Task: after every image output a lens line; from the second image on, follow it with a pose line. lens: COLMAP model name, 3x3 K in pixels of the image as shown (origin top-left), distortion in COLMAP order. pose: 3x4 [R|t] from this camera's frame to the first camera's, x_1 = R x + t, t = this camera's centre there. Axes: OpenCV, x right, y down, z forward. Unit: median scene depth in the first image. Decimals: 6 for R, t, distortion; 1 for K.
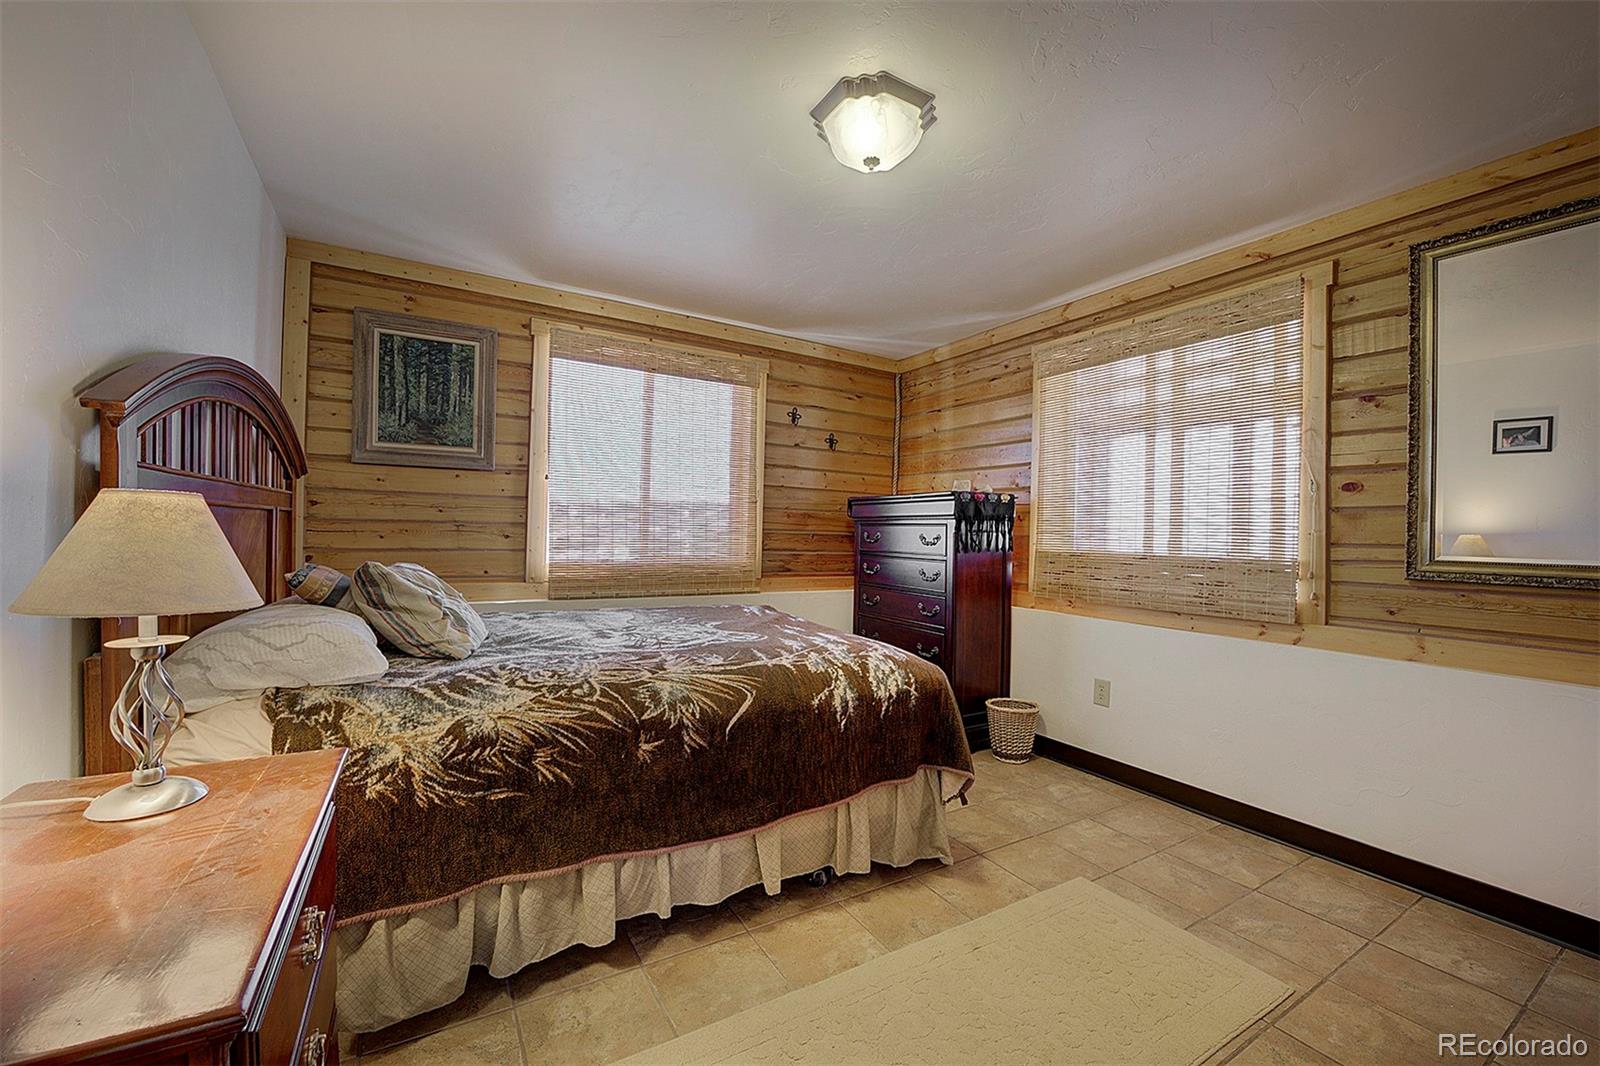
lens RADIAL K [[638.8, 0, 800.0], [0, 638.8, 533.0], [0, 0, 1]] dist [-0.016637, -0.000187]
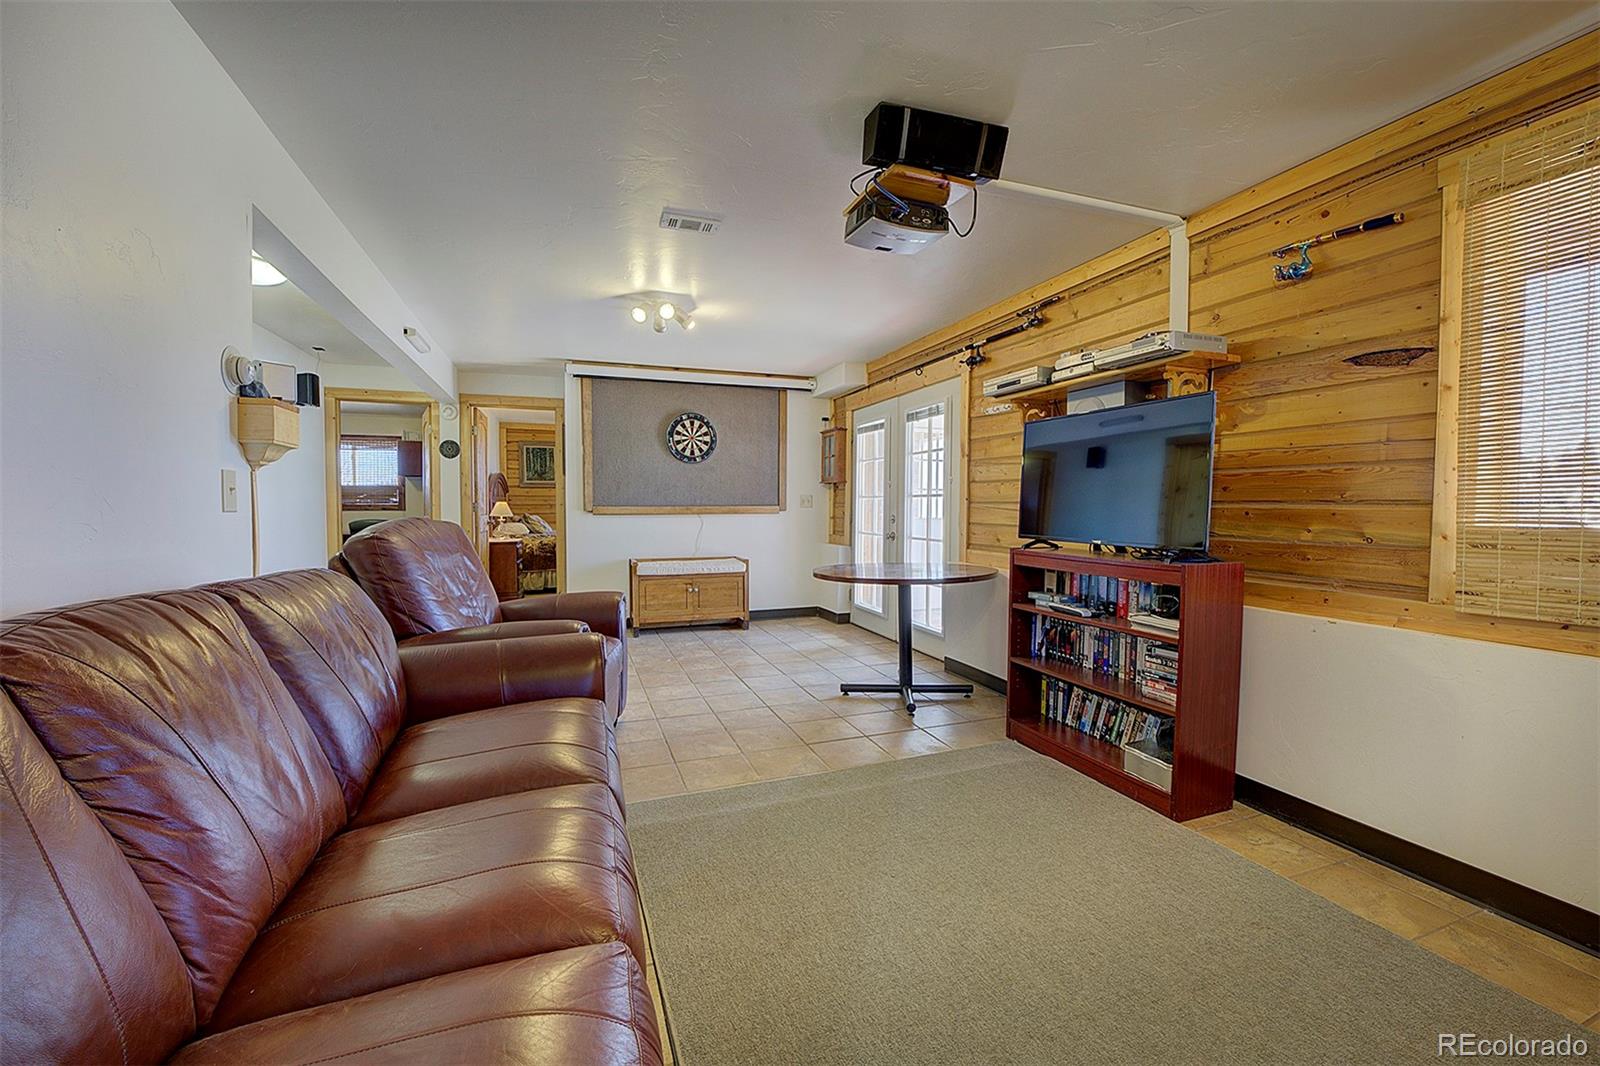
lens RADIAL K [[638.8, 0, 800.0], [0, 638.8, 533.0], [0, 0, 1]] dist [-0.016637, -0.000187]
pose [[0.982432, -0.014095, -0.186085, 1.335992], [0.021744, 0.998998, 0.039130, 0.026801], [0.185347, -0.042489, 0.981754, -1.988469]]
